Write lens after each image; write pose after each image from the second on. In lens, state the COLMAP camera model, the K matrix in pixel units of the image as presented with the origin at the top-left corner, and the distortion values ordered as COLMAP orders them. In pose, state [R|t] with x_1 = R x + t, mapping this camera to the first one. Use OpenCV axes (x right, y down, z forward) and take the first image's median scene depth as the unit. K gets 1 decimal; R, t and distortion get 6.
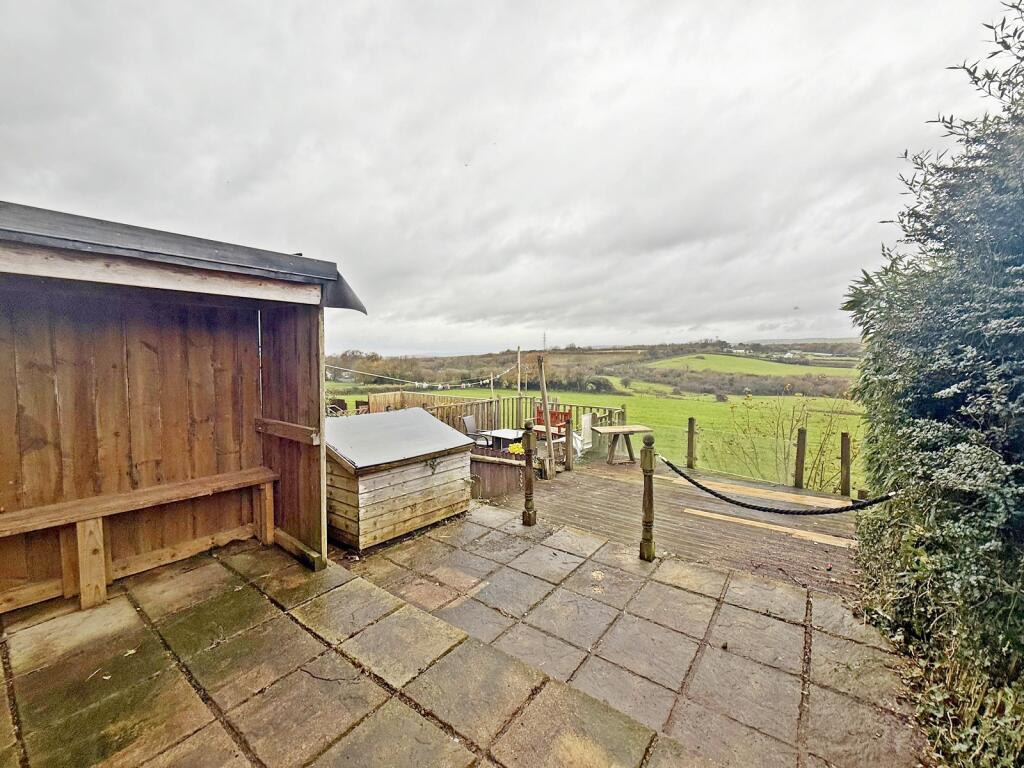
lens RADIAL K [[417.8, 0, 512.0], [0, 417.8, 384.0], [0, 0, 1]] dist [0.001083, -0.000004]
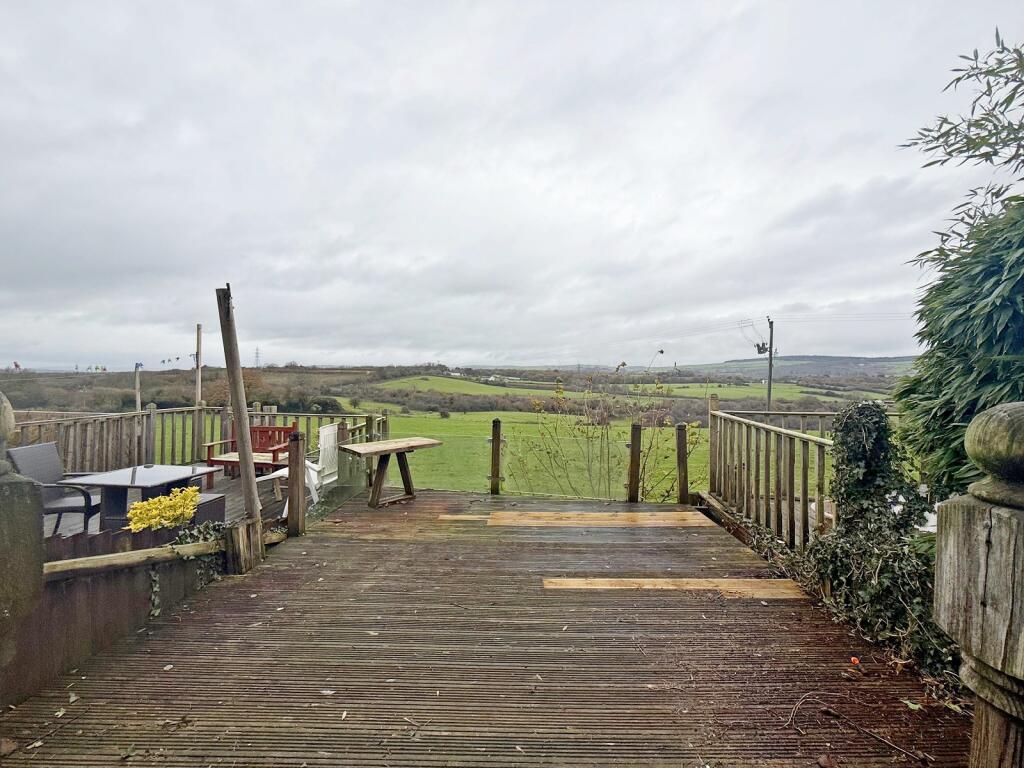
lens RADIAL K [[409.1, 0, 512.0], [0, 409.1, 384.0], [0, 0, 1]] dist [0.000115, 0.000050]
pose [[0.805284, 0.009826, 0.592808, 0.045887], [0.019892, 0.998852, -0.043578, 0.045944], [-0.592555, 0.046885, 0.804164, 0.389251]]
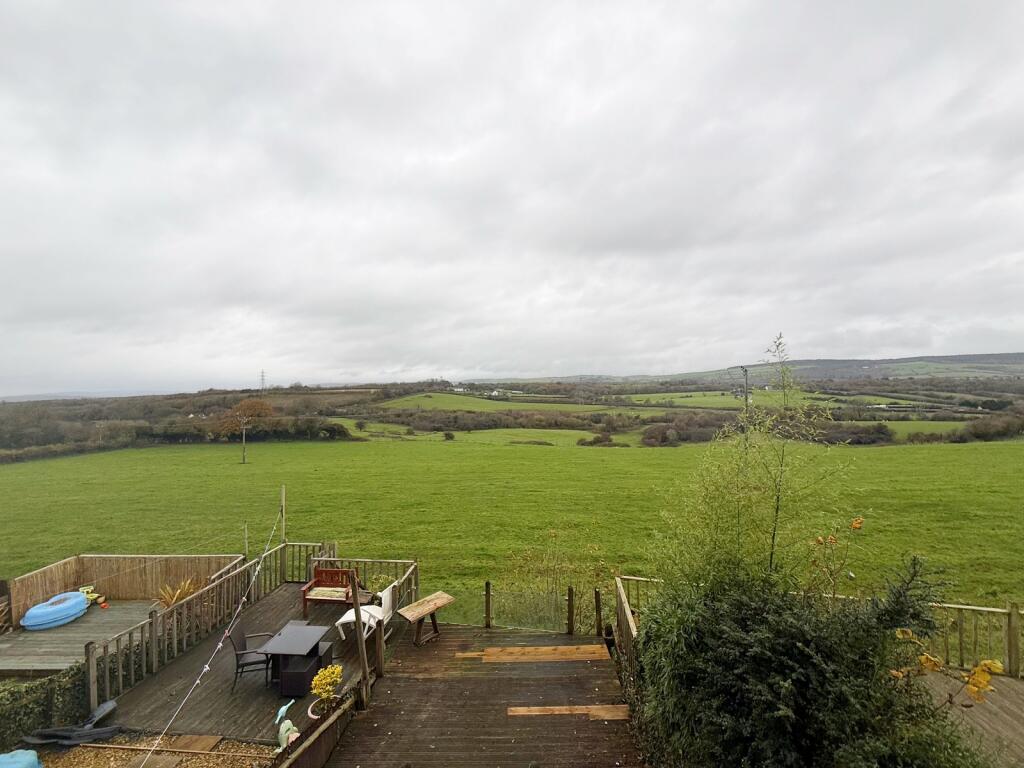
lens RADIAL K [[409.1, 0, 512.0], [0, 409.1, 384.0], [0, 0, 1]] dist [0.000115, 0.000050]
pose [[0.810077, 0.004121, 0.586309, -0.146665], [0.048455, 0.996084, -0.073948, -0.321904], [-0.584317, 0.088313, 0.806706, 0.020241]]
